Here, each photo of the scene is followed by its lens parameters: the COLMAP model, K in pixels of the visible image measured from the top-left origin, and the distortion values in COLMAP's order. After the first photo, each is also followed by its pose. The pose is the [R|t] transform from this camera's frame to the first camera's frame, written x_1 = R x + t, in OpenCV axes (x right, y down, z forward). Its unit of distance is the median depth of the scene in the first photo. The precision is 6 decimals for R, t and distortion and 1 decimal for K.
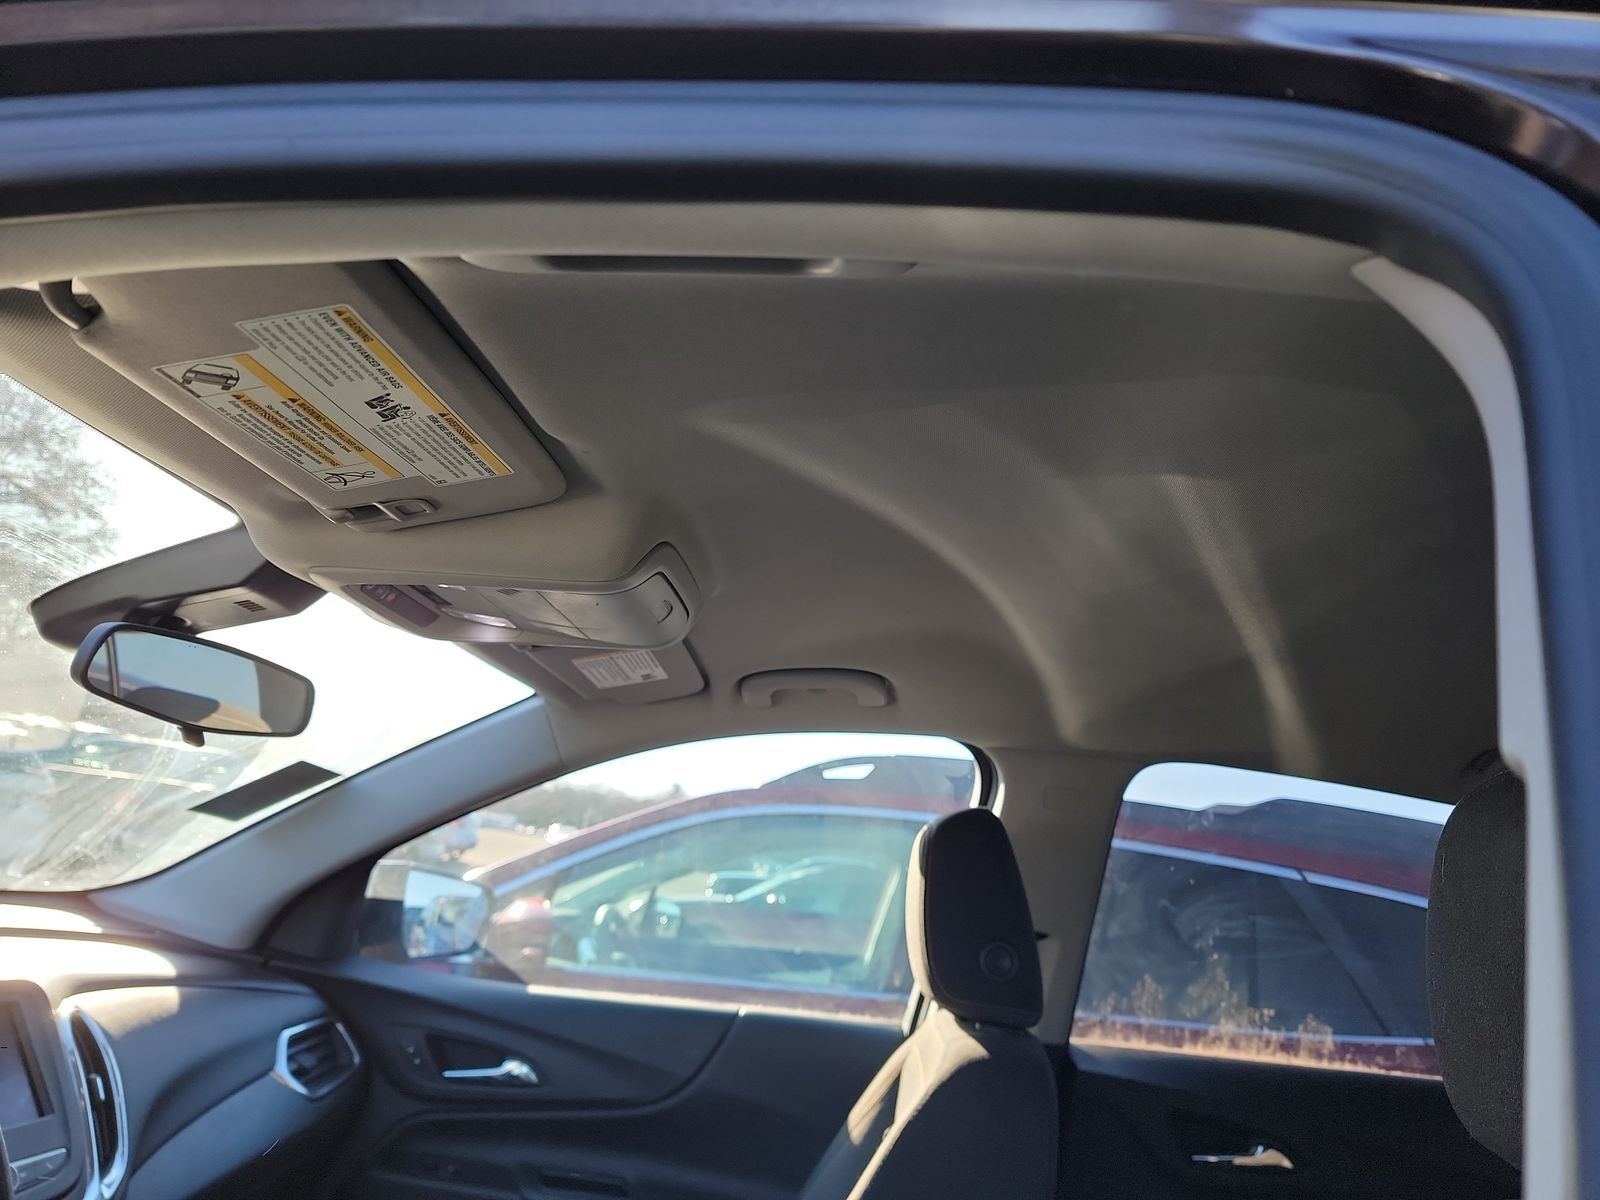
lens RADIAL K [[1149.4, 0, 800.0], [0, 1149.4, 600.0], [0, 0, 1]] dist [0.009651, 0.004063]
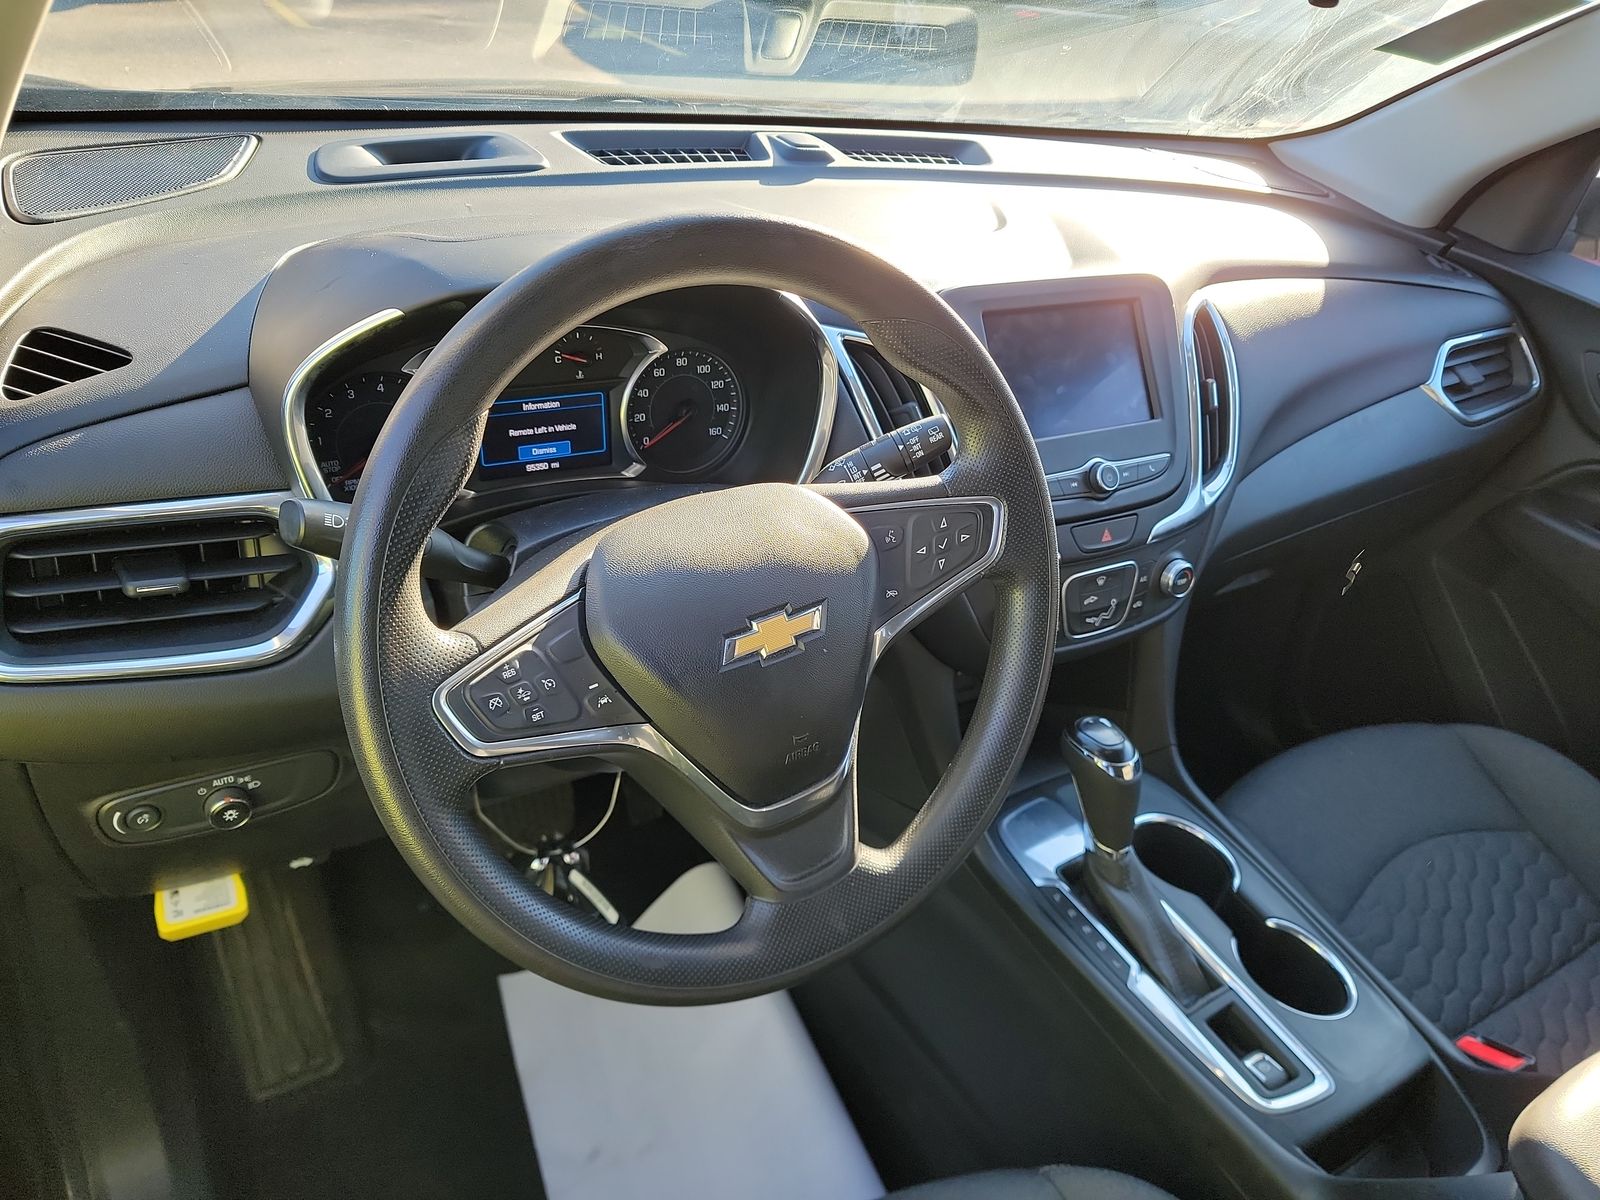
lens RADIAL K [[1123.9, 0, 791.4], [0, 1123.9, 603.4], [0, 0, 1]] dist [0.052906, -0.050553]
pose [[0.571789, 0.379174, -0.727519, -0.038031], [0.161973, 0.817155, 0.553193, -0.008530], [0.804252, -0.434148, 0.405824, 0.176450]]
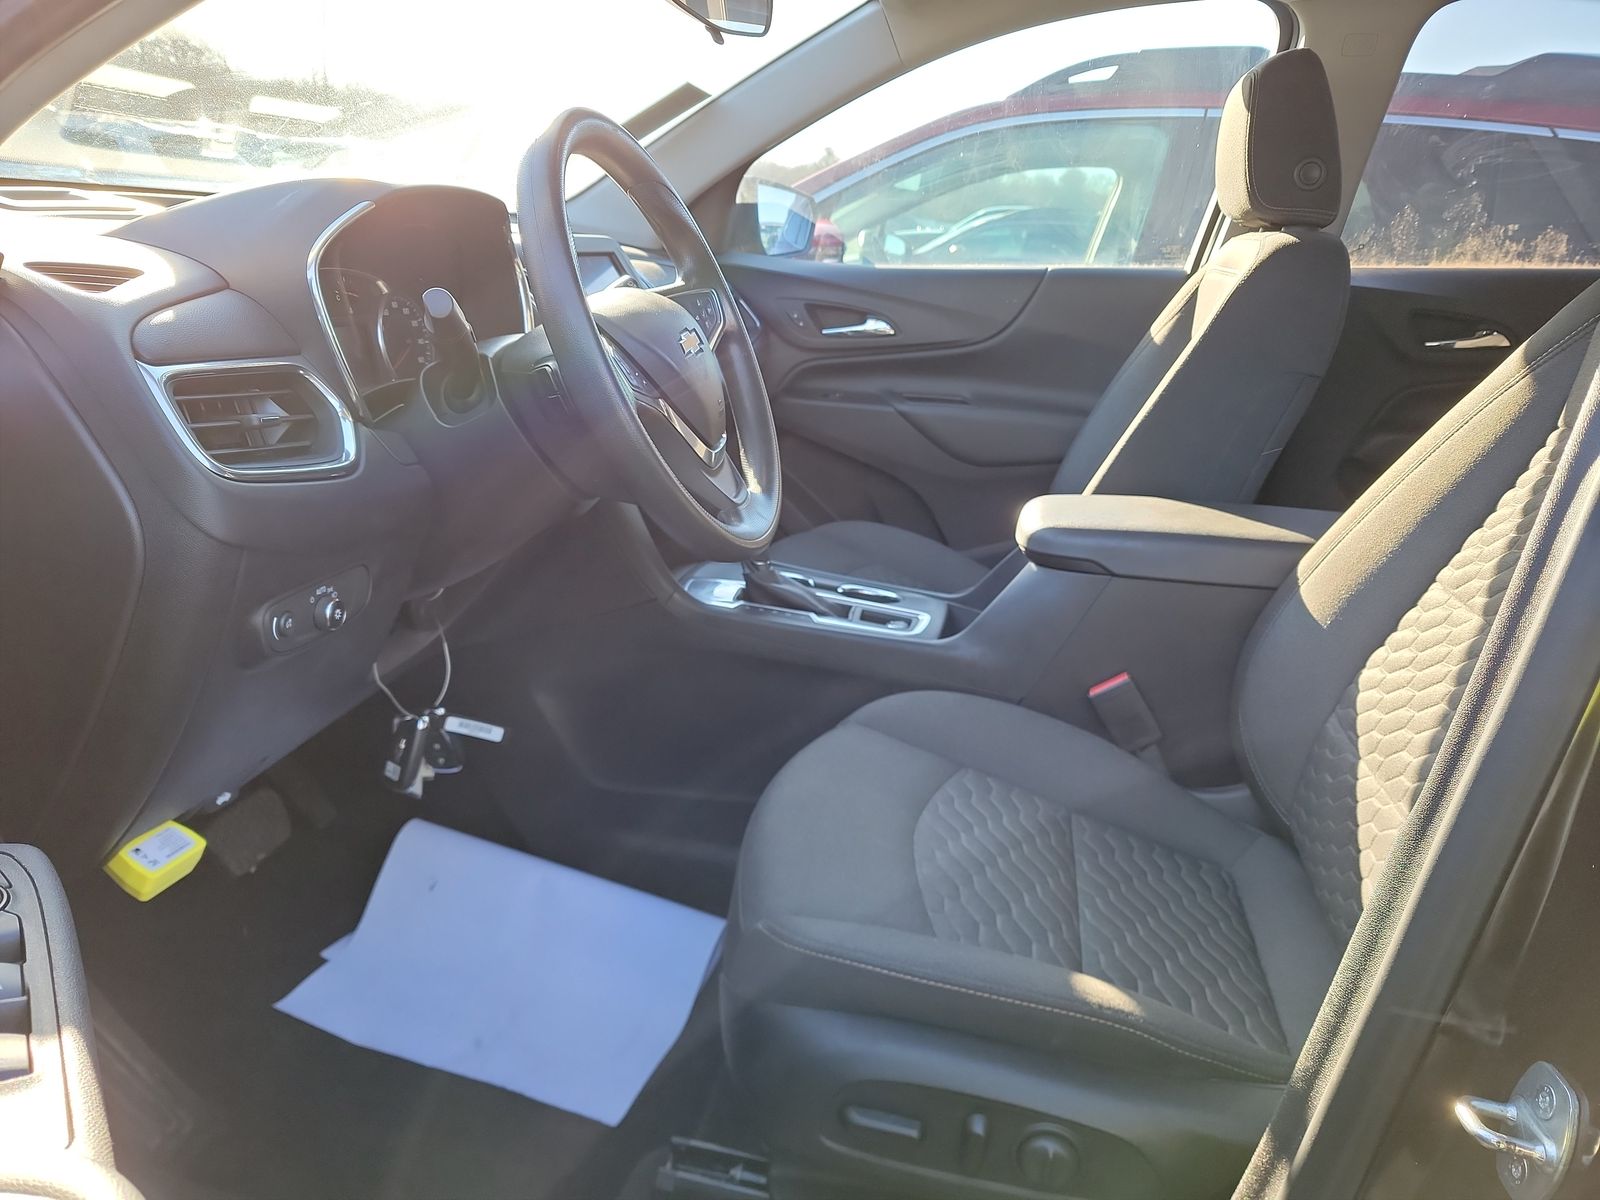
lens RADIAL K [[1123.9, 0, 791.4], [0, 1123.9, 603.4], [0, 0, 1]] dist [0.052906, -0.050553]
pose [[0.987051, -0.028319, -0.157889, -0.153516], [0.106010, 0.853872, 0.509573, 0.010769], [0.120387, -0.519712, 0.845817, -0.284865]]
